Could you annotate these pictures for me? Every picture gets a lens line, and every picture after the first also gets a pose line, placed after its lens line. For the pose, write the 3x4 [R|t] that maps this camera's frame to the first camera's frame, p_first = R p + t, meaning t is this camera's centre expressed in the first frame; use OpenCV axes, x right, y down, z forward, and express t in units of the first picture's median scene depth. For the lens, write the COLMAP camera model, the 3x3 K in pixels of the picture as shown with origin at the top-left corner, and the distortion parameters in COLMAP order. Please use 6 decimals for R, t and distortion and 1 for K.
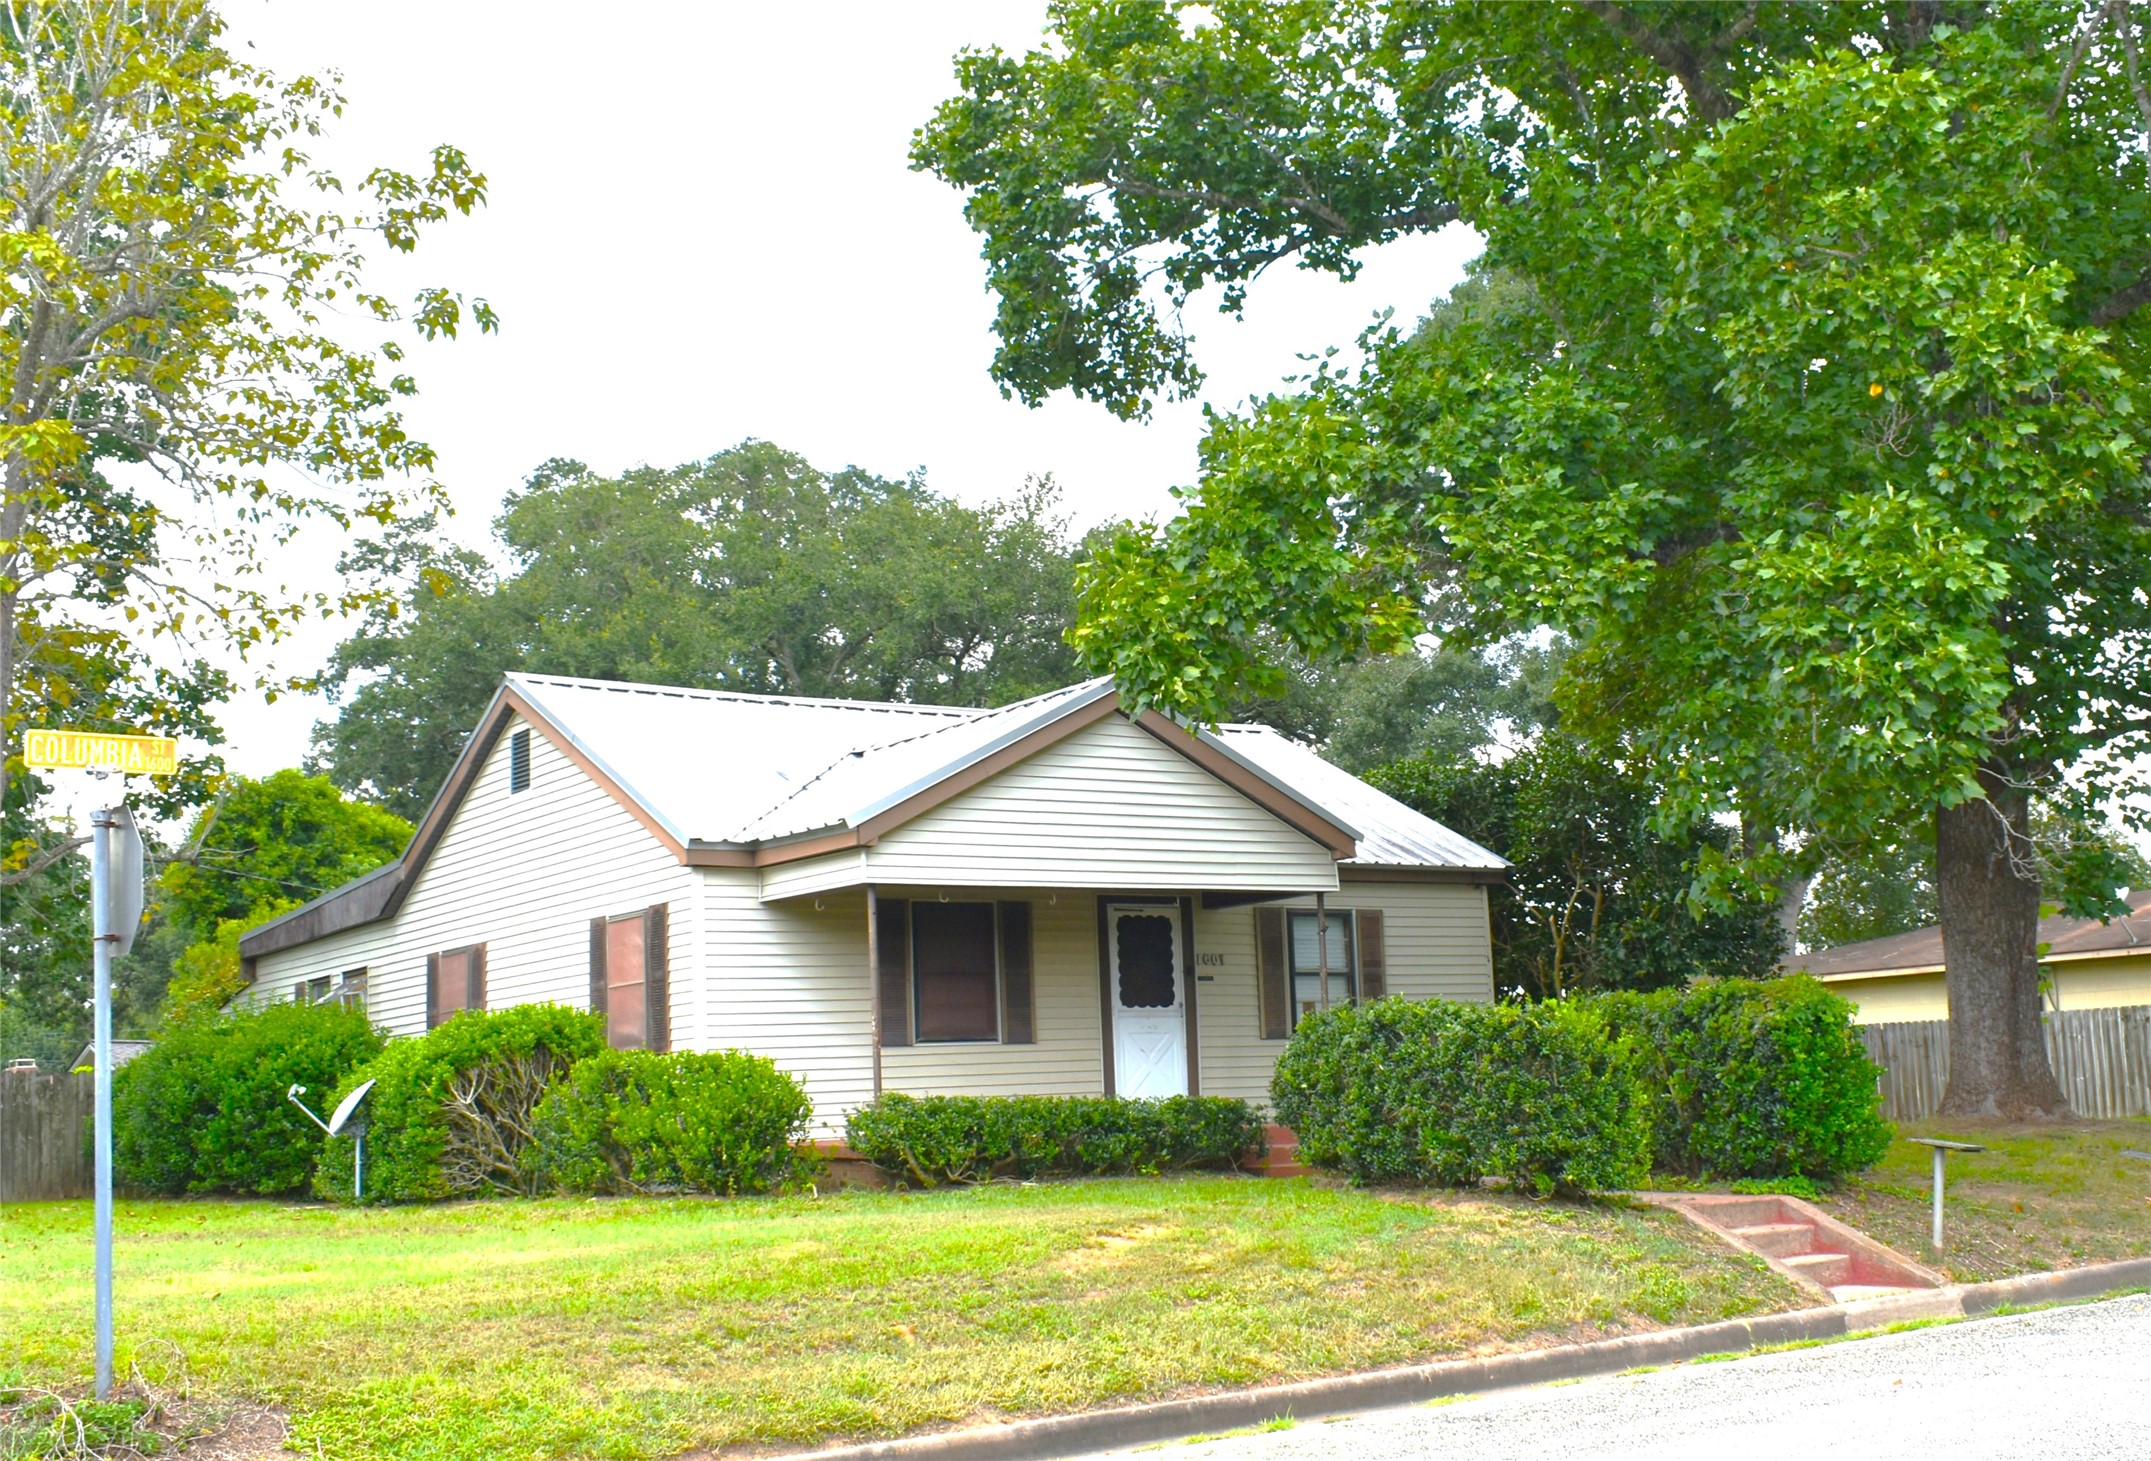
lens RADIAL K [[2418.1, 0, 1055.4], [0, 2418.1, 721.8], [0, 0, 1]] dist [-0.006817, 0.000000]
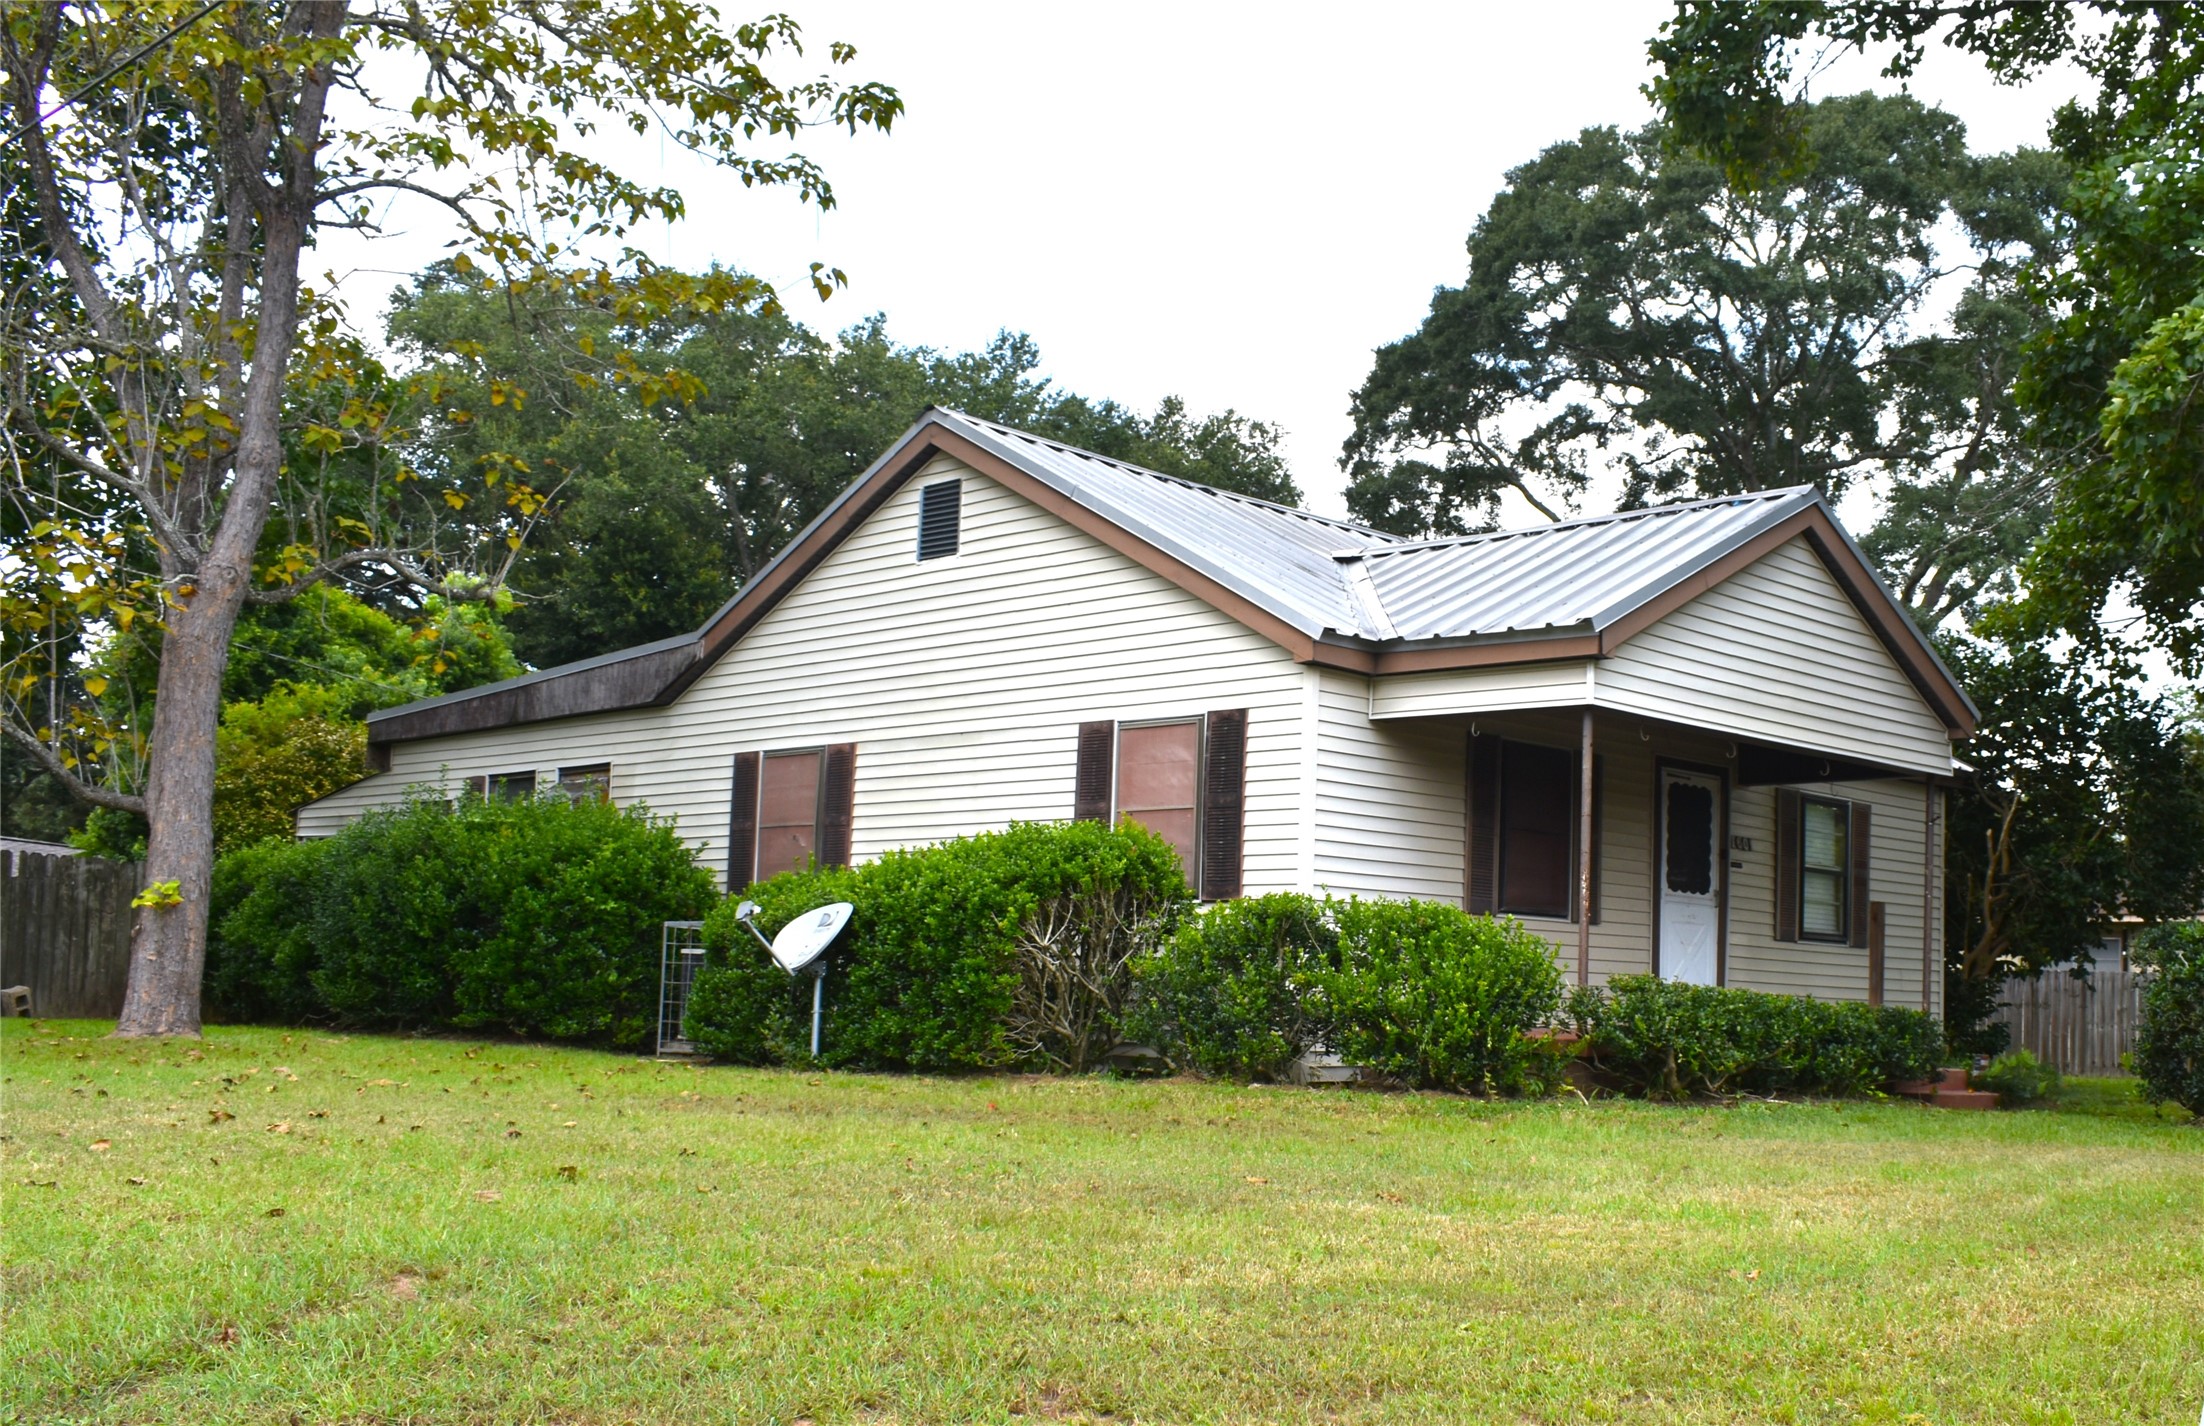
lens RADIAL K [[2251.1, 0, 1121.0], [0, 2251.1, 719.6], [0, 0, 1]] dist [-0.005677, 0.000000]
pose [[0.976965, 0.097857, 0.189638, -0.310245], [-0.104460, 0.994212, 0.025118, 0.059157], [-0.186082, -0.044349, 0.981533, 0.272301]]
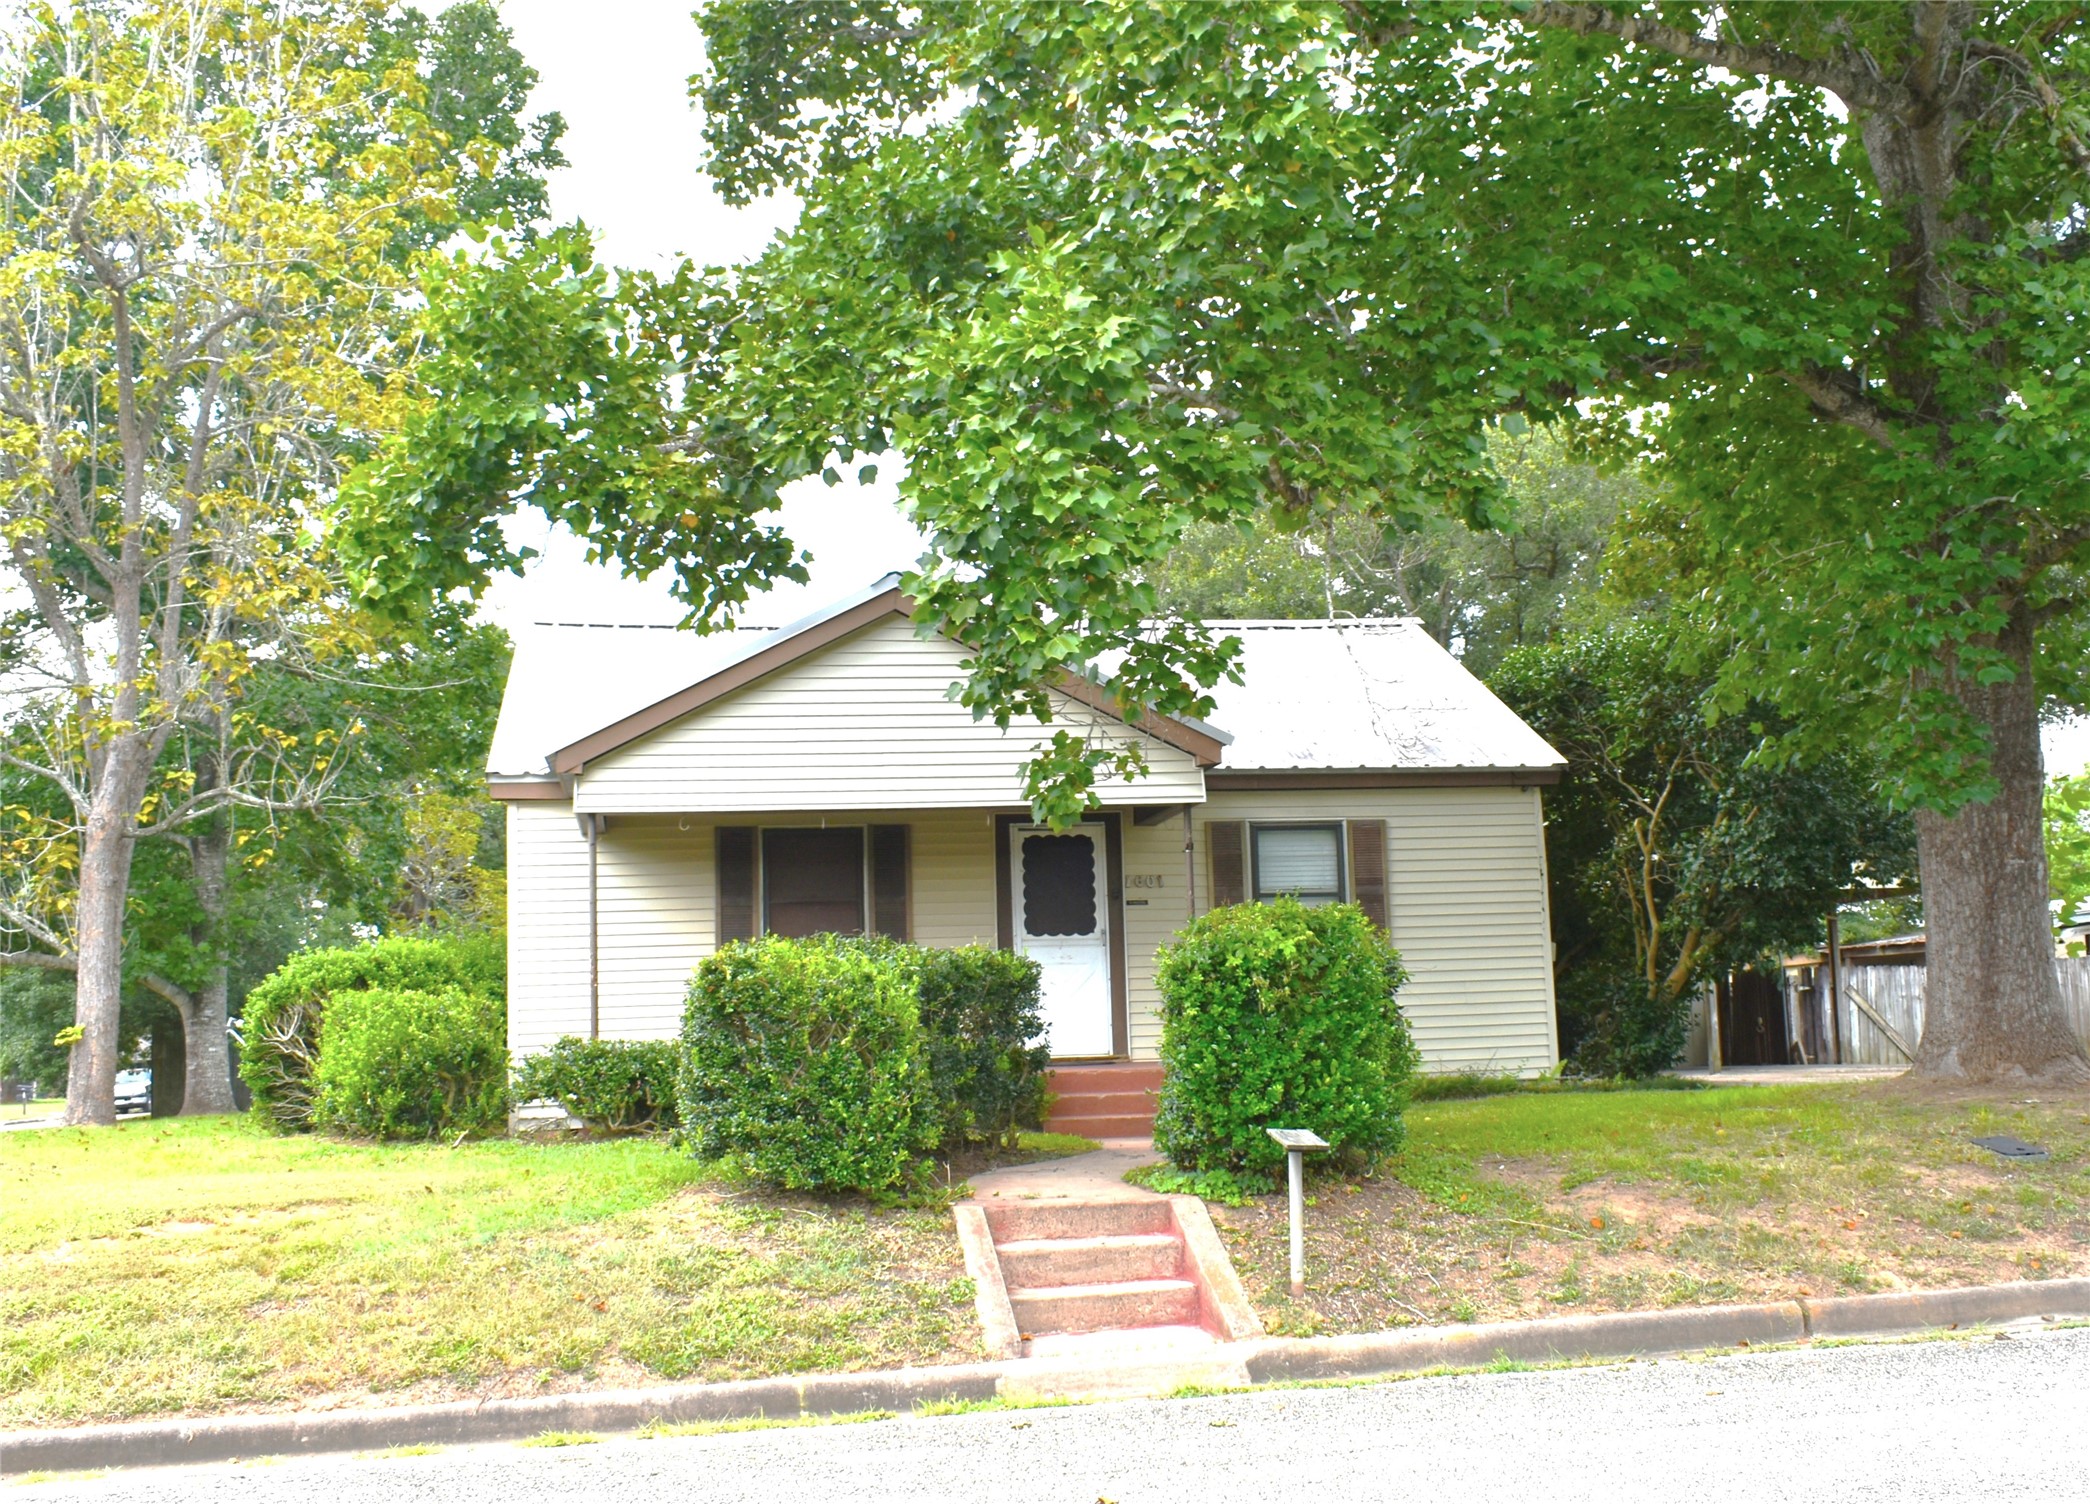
lens RADIAL K [[2147.6, 0, 1056.8], [0, 2147.6, 762.3], [0, 0, 1]] dist [0.003436, 0.000000]
pose [[0.912510, -0.042012, -0.406892, 0.370095], [0.059782, 0.997728, 0.031052, 0.027802], [0.404663, -0.052660, 0.912948, 0.265575]]
